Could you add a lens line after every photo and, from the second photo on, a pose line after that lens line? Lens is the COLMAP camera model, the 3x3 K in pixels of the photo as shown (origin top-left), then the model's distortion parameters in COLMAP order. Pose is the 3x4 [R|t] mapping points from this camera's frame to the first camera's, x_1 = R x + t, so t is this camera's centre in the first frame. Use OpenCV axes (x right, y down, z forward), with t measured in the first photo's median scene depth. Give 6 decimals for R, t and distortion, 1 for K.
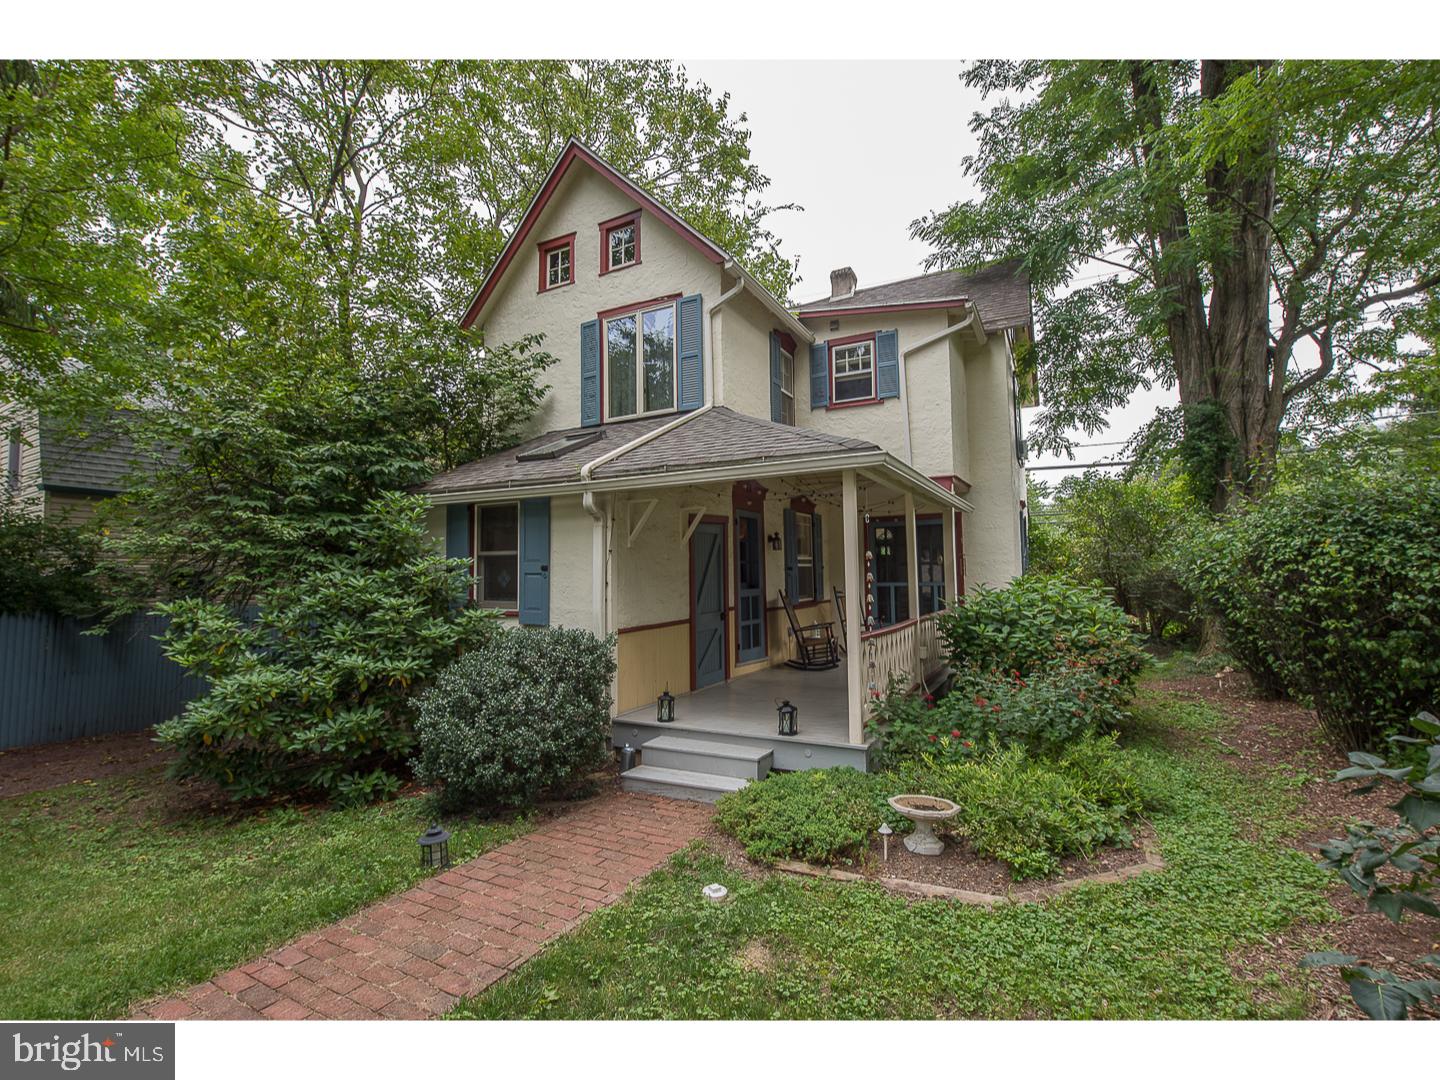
lens RADIAL K [[670.4, 0, 718.1], [0, 670.4, 534.7], [0, 0, 1]] dist [-0.019406, -0.000383]
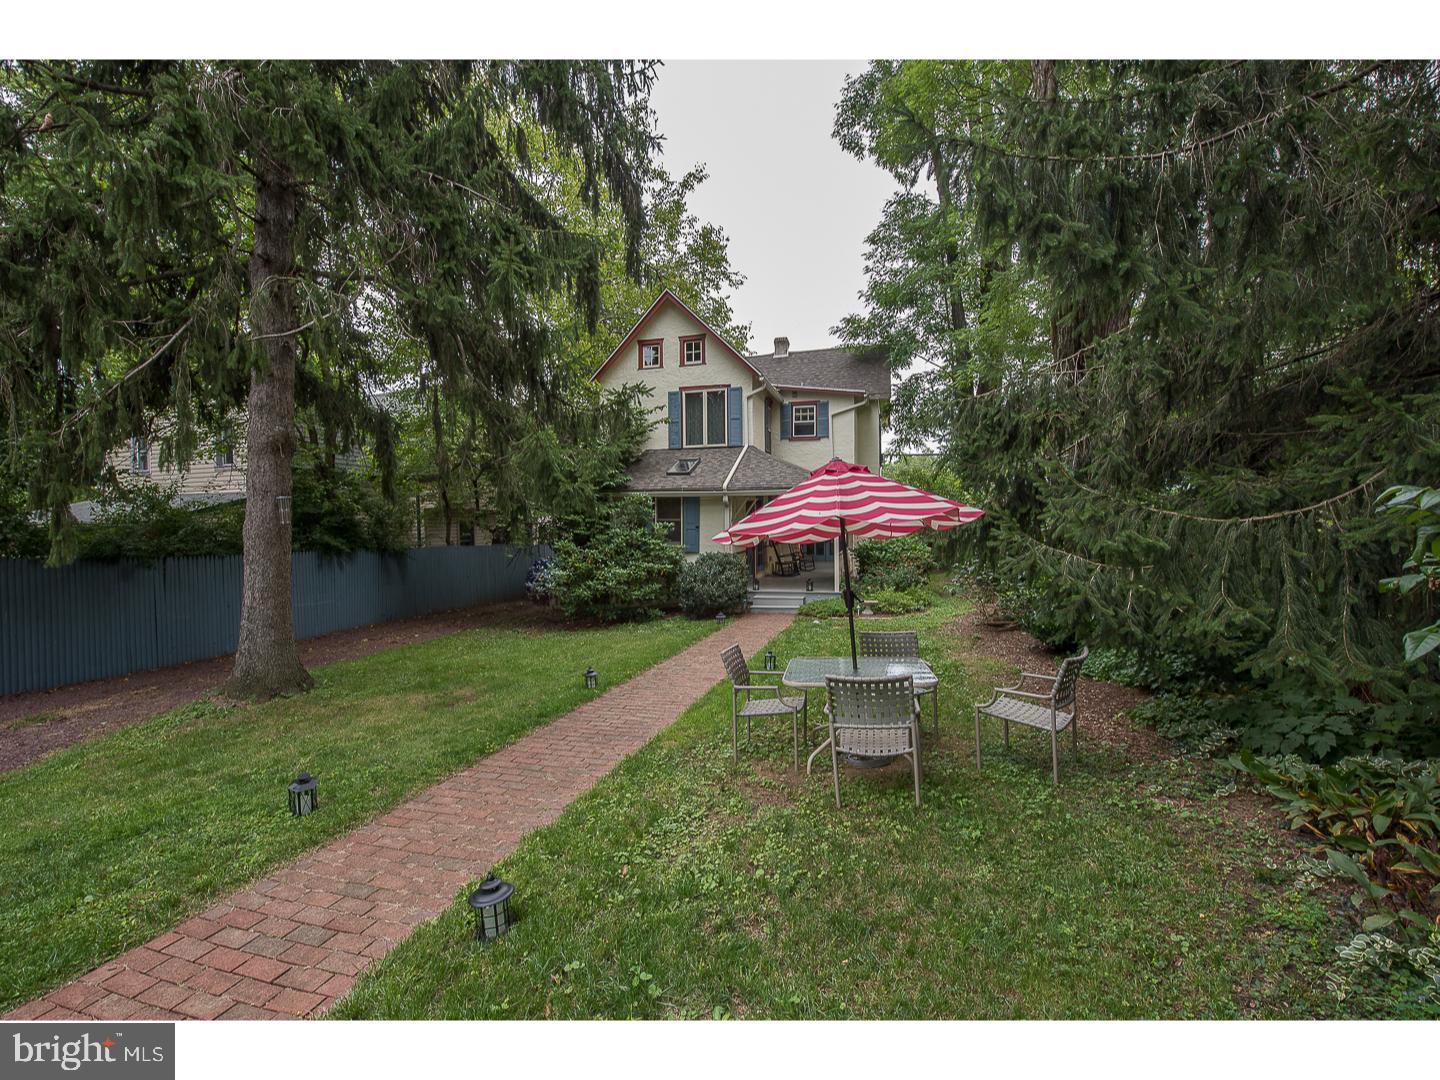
lens RADIAL K [[670.4, 0, 718.7], [0, 670.4, 535.6], [0, 0, 1]] dist [-0.019406, -0.000383]
pose [[0.973666, 0.001446, 0.227973, -0.482584], [-0.020728, 0.996400, 0.082208, -0.075050], [-0.227033, -0.084768, 0.970191, -0.838119]]
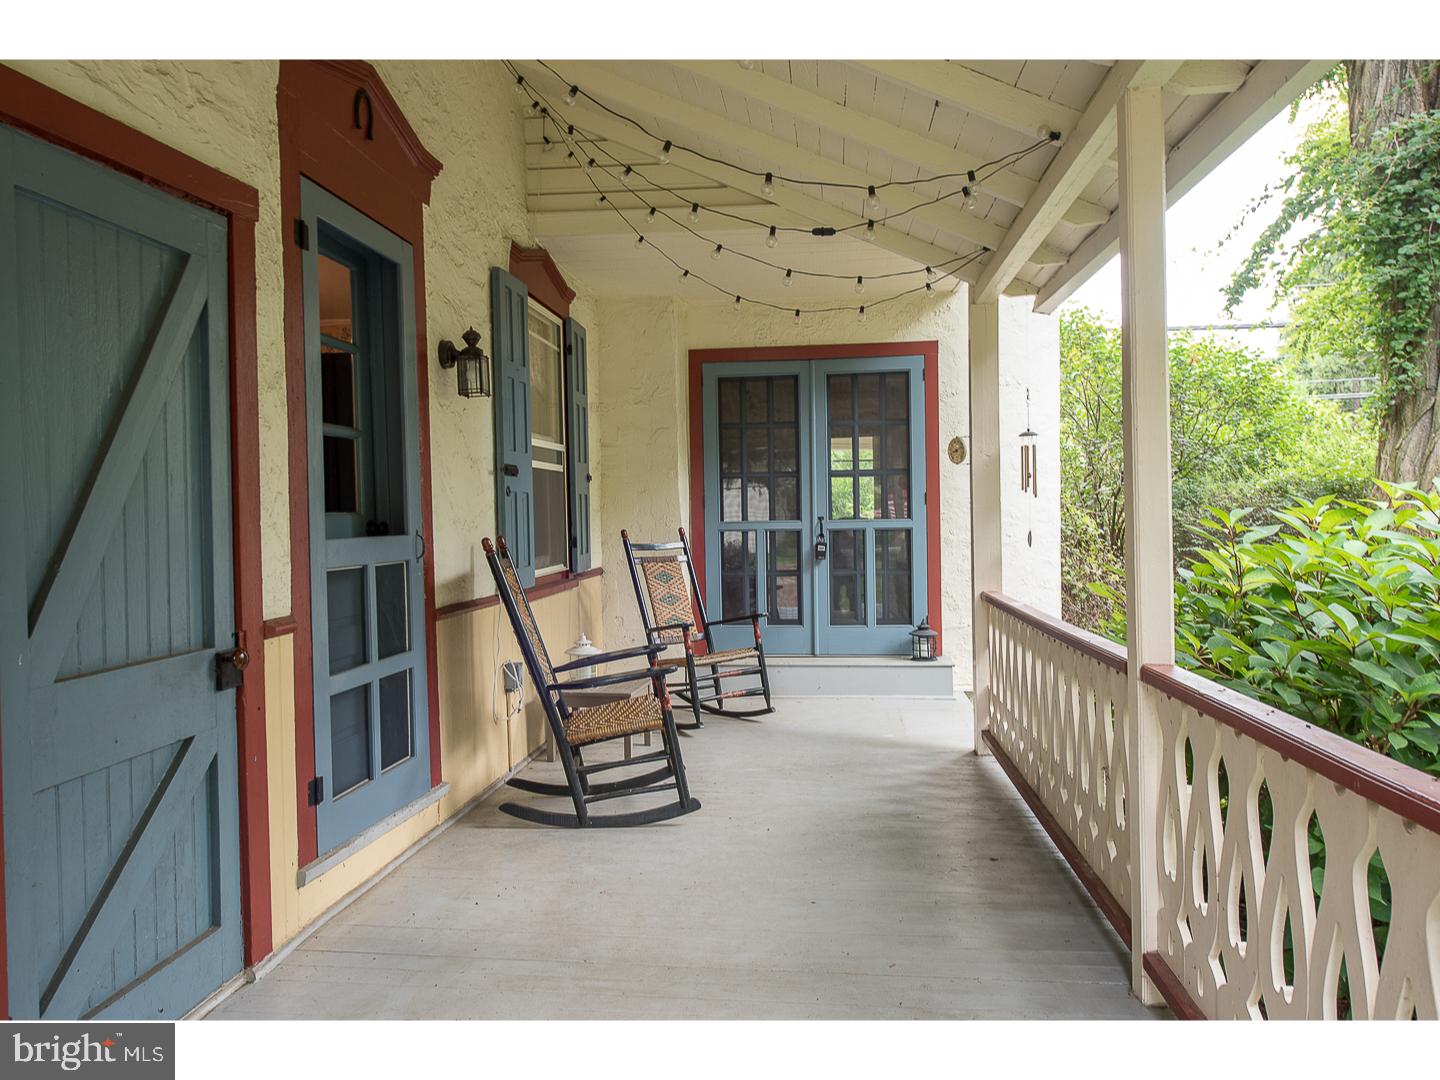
lens RADIAL K [[1004.1, 0, 720.7], [0, 1004.1, 534.9], [0, 0, 1]] dist [-0.003765, -0.000843]
pose [[0.927999, -0.003480, 0.372567, 0.026997], [-0.025750, 0.996966, 0.073452, 0.044796], [-0.371692, -0.077757, 0.925094, 0.550045]]
